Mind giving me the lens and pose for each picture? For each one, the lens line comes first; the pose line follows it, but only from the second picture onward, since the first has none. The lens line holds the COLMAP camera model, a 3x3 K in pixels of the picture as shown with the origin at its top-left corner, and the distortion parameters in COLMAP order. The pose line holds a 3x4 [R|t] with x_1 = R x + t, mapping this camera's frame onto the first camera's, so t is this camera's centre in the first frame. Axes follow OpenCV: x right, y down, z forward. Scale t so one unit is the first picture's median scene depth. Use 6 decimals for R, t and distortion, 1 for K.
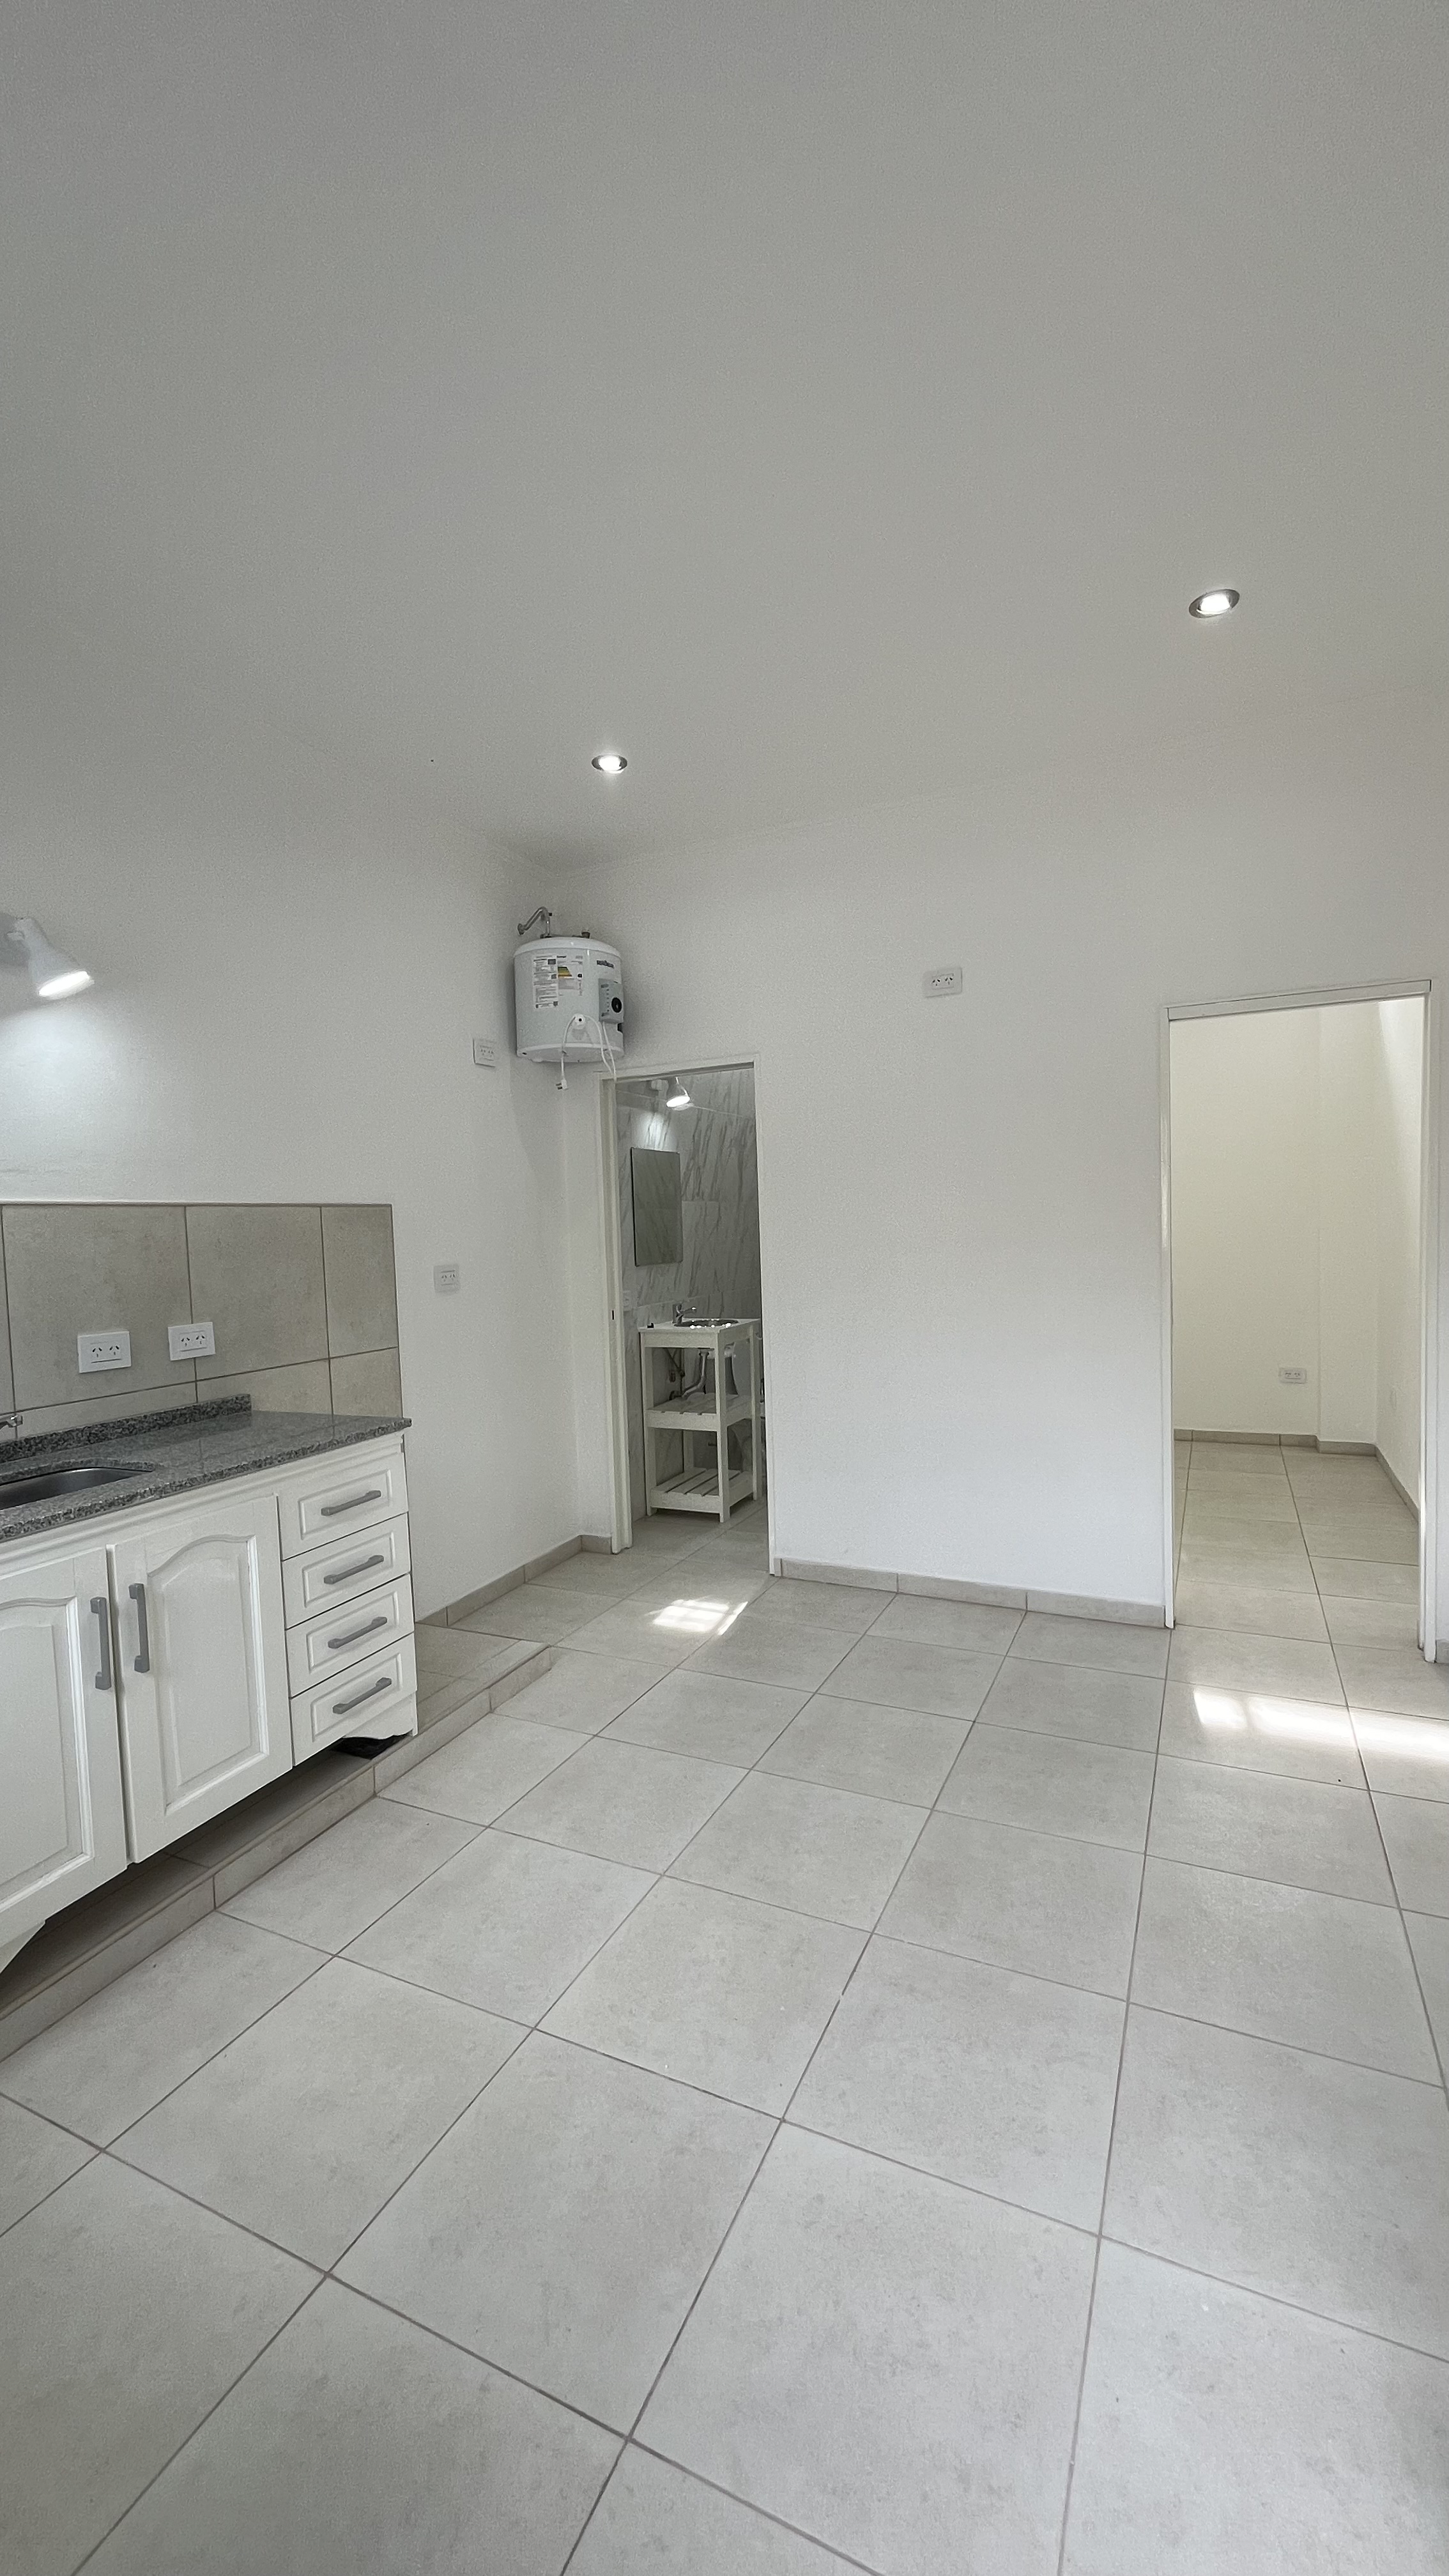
lens RADIAL K [[1042.4, 0, 722.4], [0, 1042.4, 1289.8], [0, 0, 1]] dist [0.002659, -0.000817]
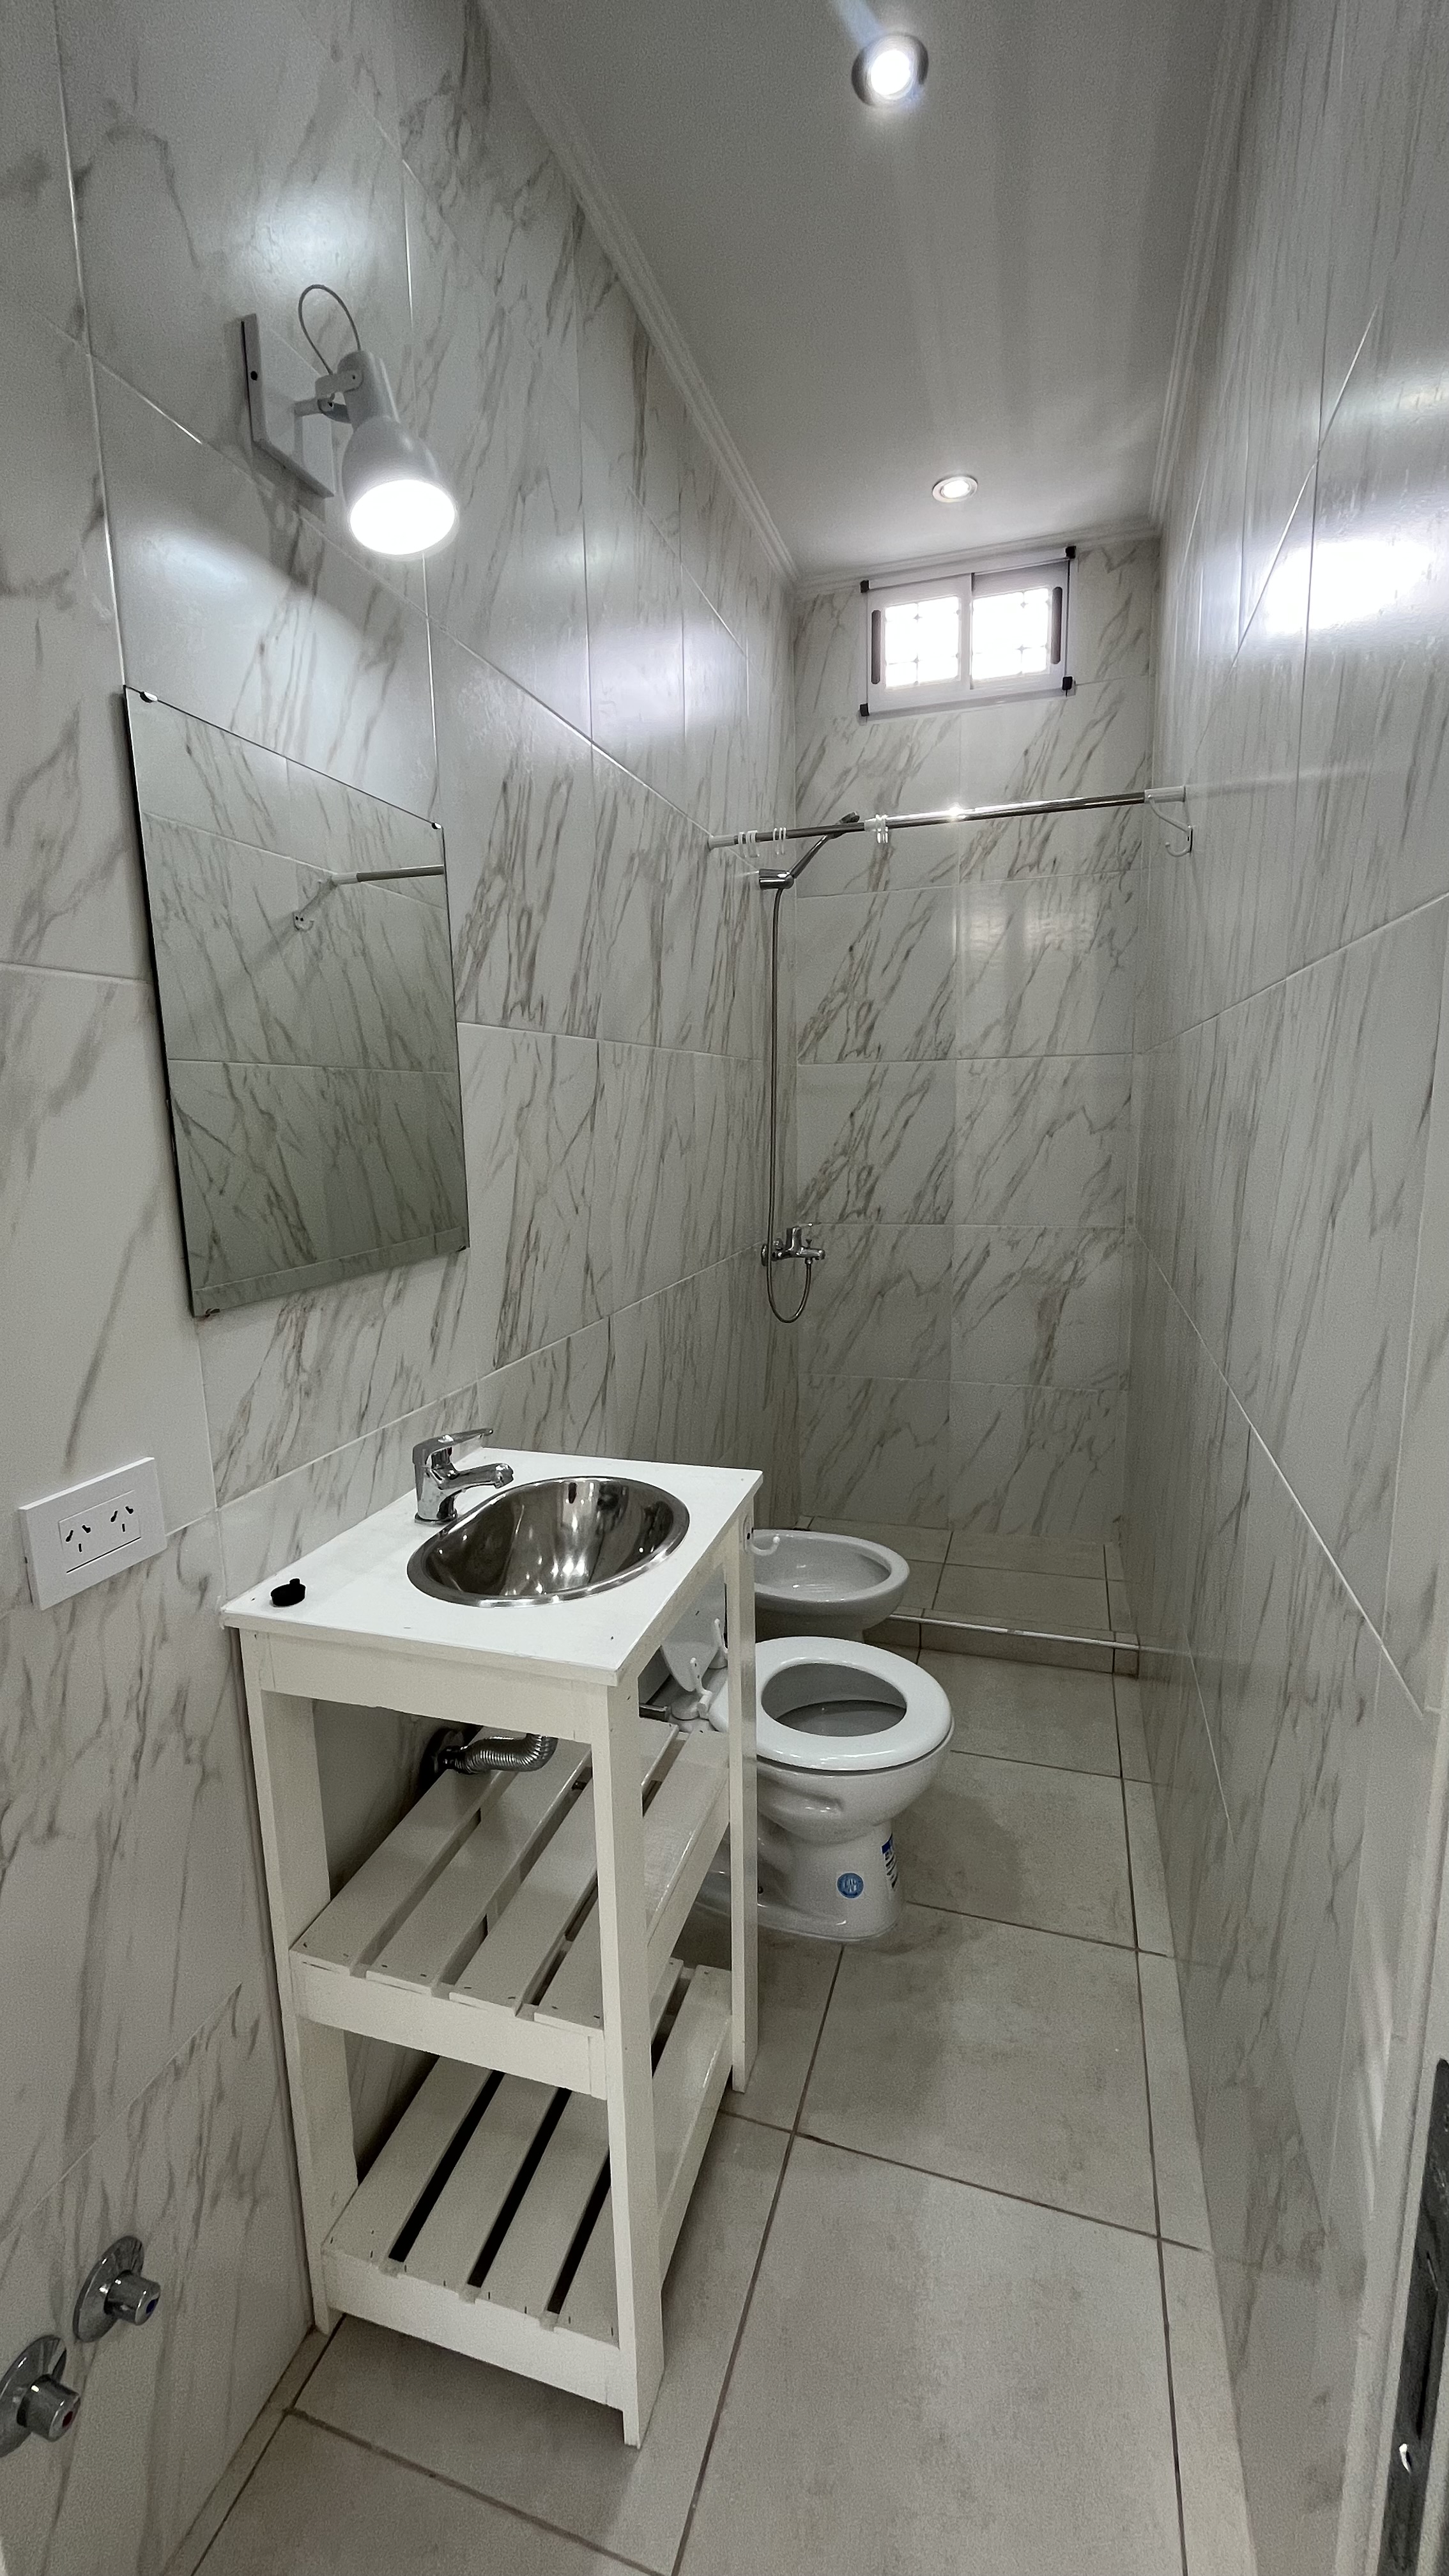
lens RADIAL K [[1042.4, 0, 736.3], [0, 1042.4, 1289.9], [0, 0, 1]] dist [0.002659, -0.000817]
pose [[0.990412, -0.009744, 0.137801, -0.012658], [-0.005403, 0.994014, 0.109123, -0.098317], [-0.138039, -0.108821, 0.984430, 1.519363]]
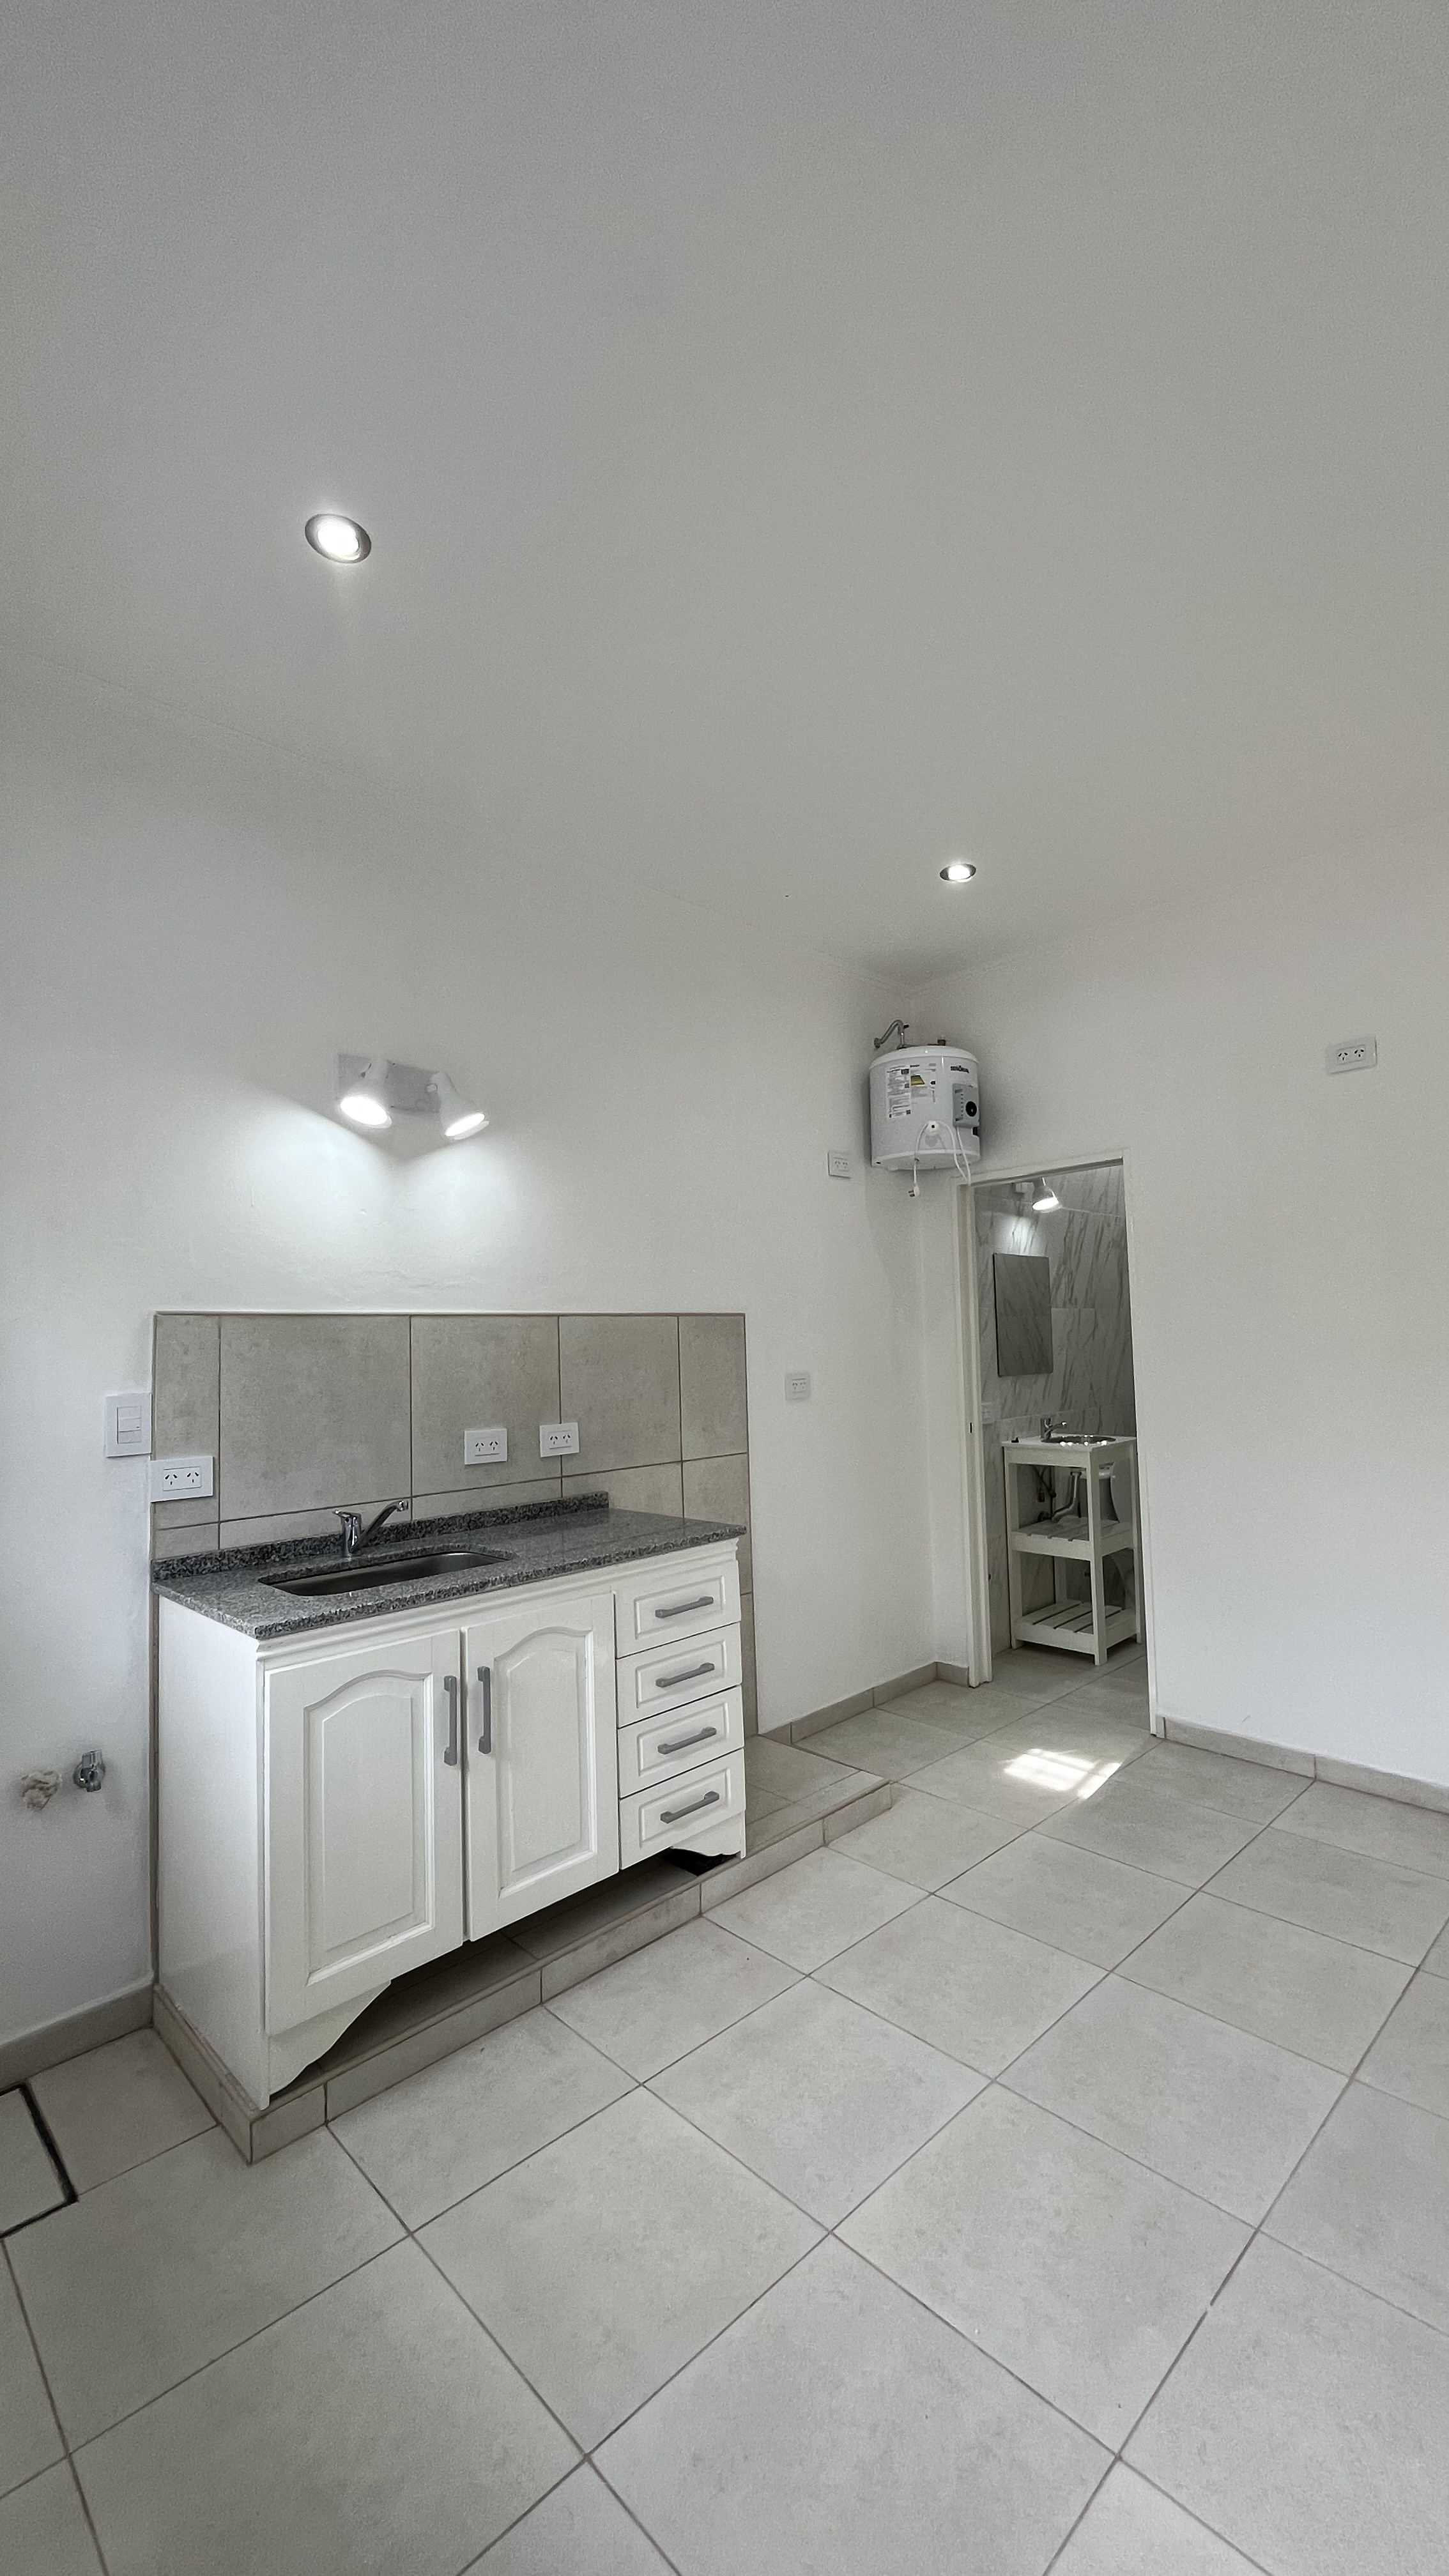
lens RADIAL K [[1042.4, 0, 725.9], [0, 1042.4, 1292.6], [0, 0, 1]] dist [0.002659, -0.000817]
pose [[0.934577, -0.010132, -0.355616, 0.044726], [-0.025226, 0.995191, -0.094650, -0.005220], [0.354865, 0.097429, 0.929827, 0.040505]]
